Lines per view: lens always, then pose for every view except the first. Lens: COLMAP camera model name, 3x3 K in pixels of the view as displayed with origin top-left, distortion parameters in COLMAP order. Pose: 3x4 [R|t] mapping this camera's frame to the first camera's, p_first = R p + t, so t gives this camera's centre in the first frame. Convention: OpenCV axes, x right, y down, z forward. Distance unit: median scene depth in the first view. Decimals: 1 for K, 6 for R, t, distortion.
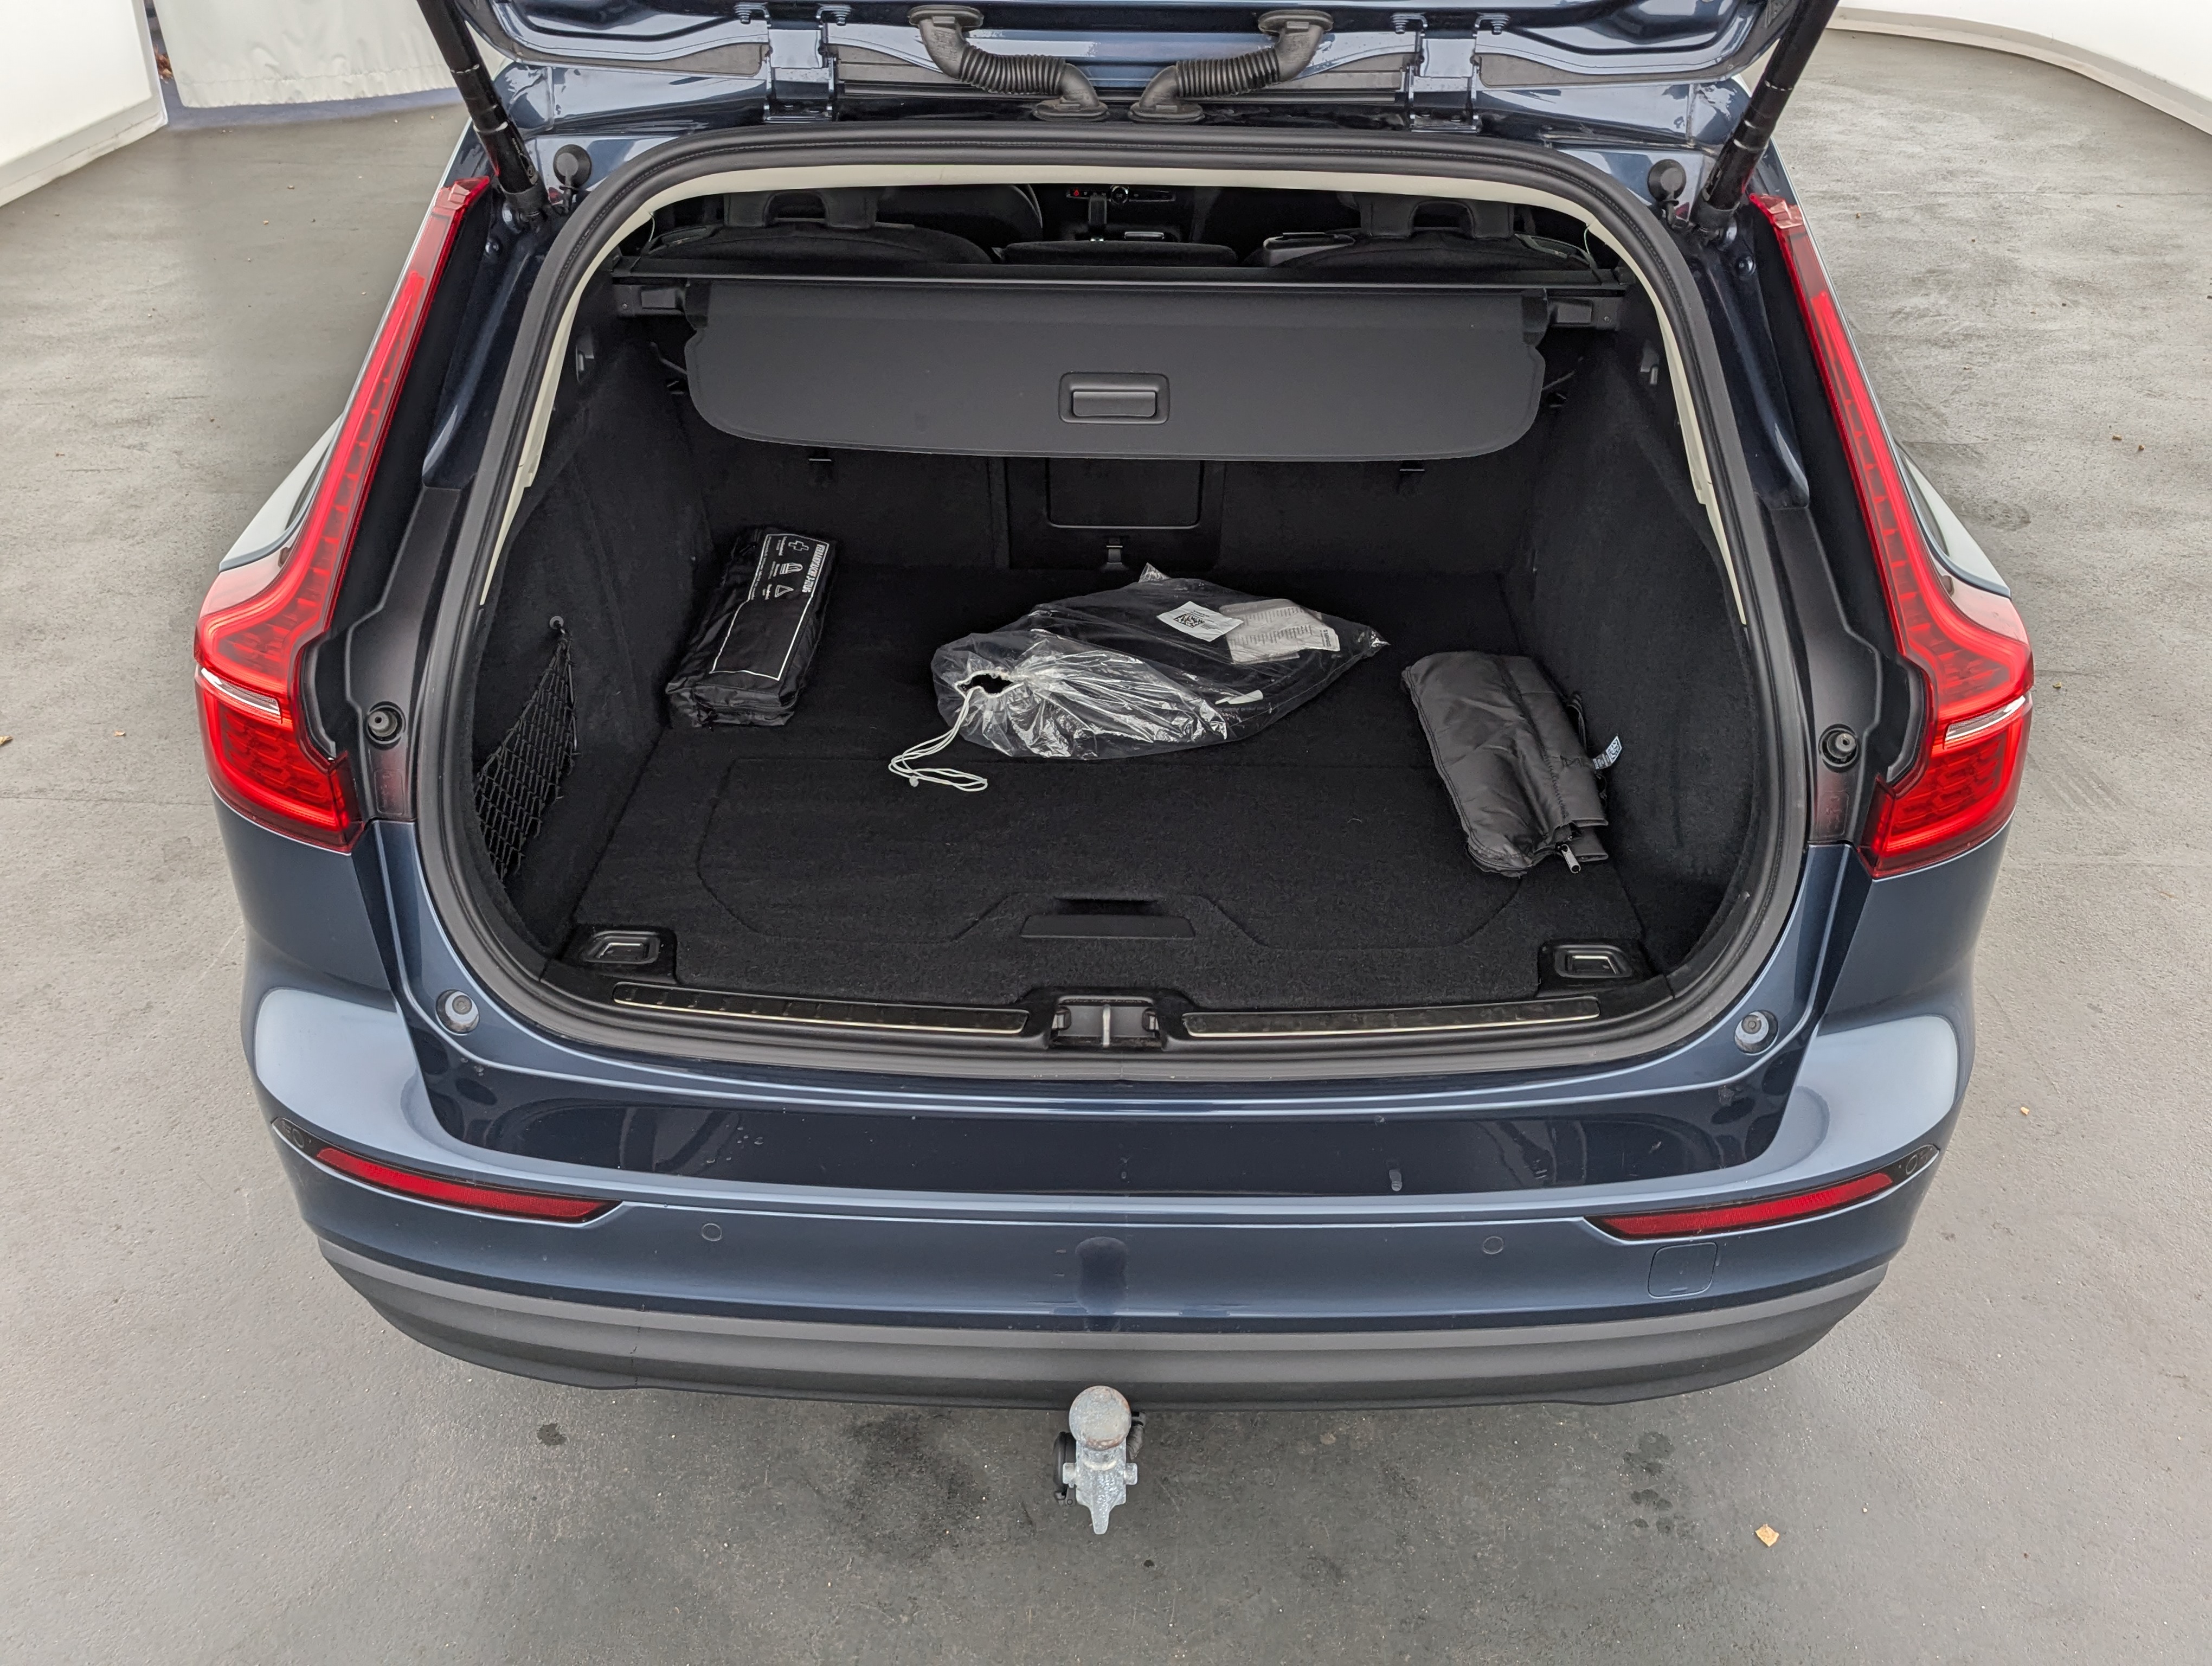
lens RADIAL K [[2055.3, 0, 1109.3], [0, 2055.3, 808.8], [0, 0, 1]] dist [0.046618, 0.000000]
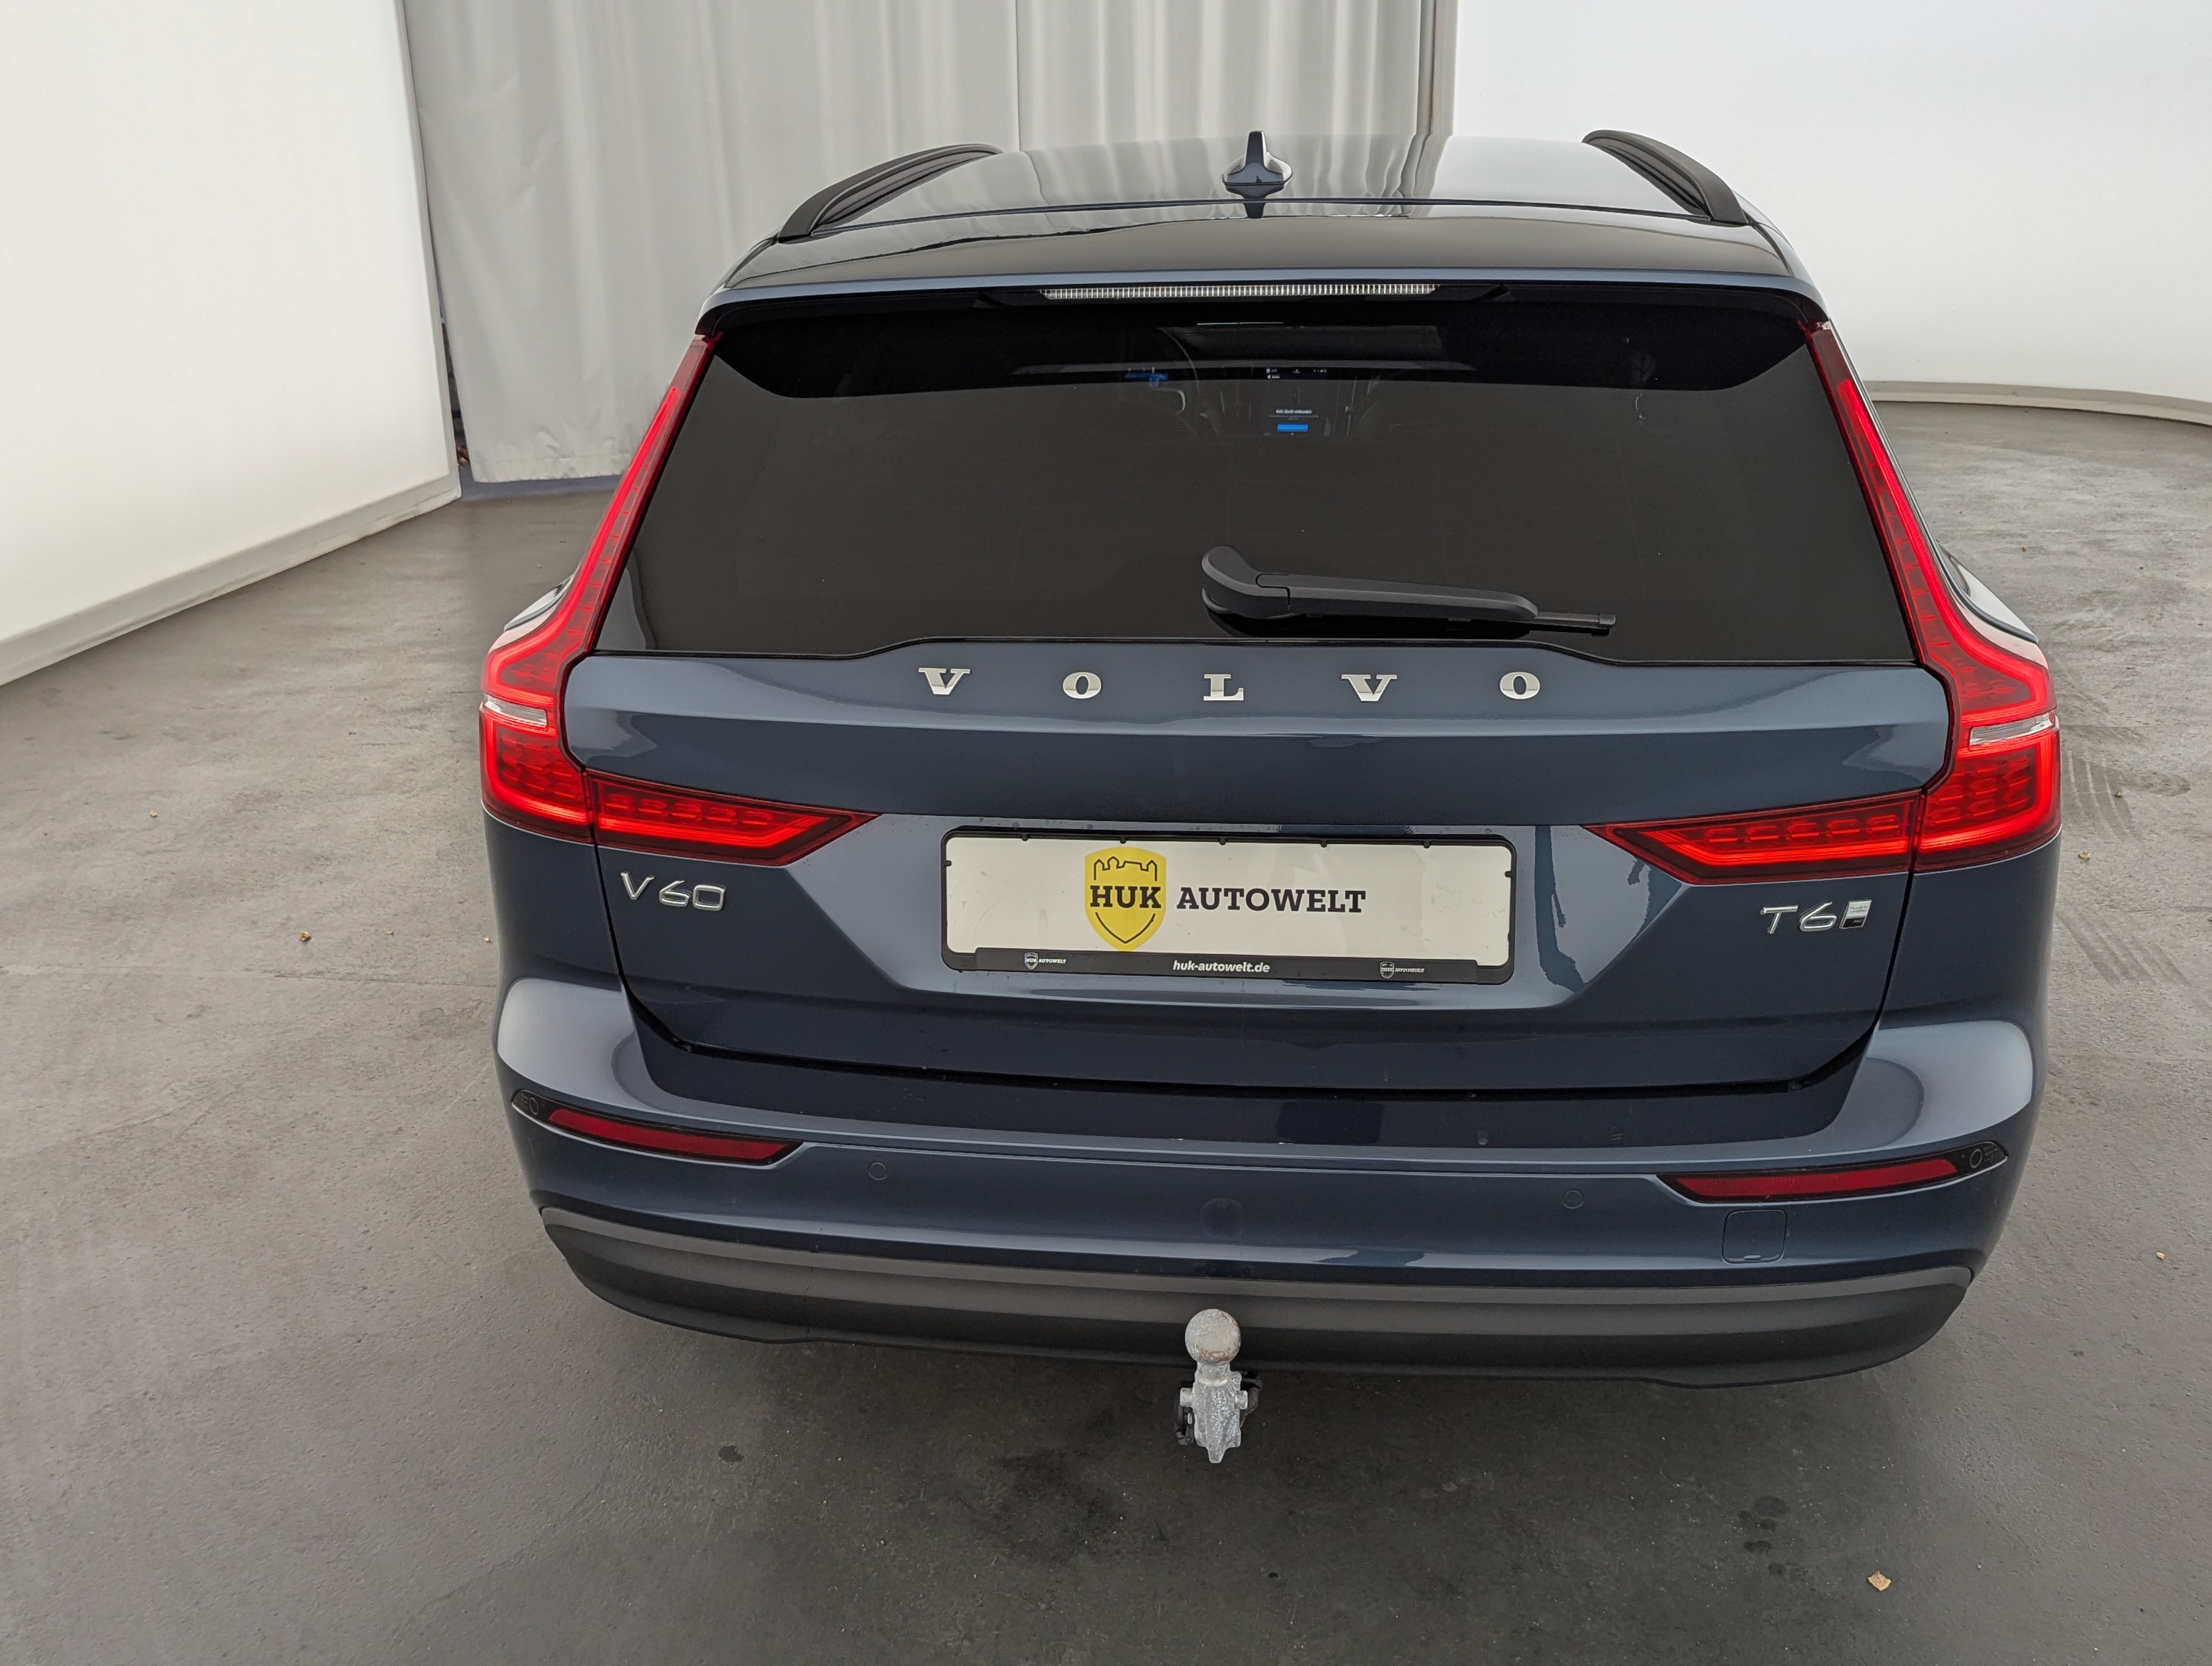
lens RADIAL K [[2055.3, 0, 1107.2], [0, 2055.3, 856.3], [0, 0, 1]] dist [0.046618, 0.000000]
pose [[0.994916, 0.003426, -0.100655, 0.037227], [-0.020743, 0.984964, -0.171511, 0.173021], [0.098554, 0.172727, 0.980027, -0.105121]]
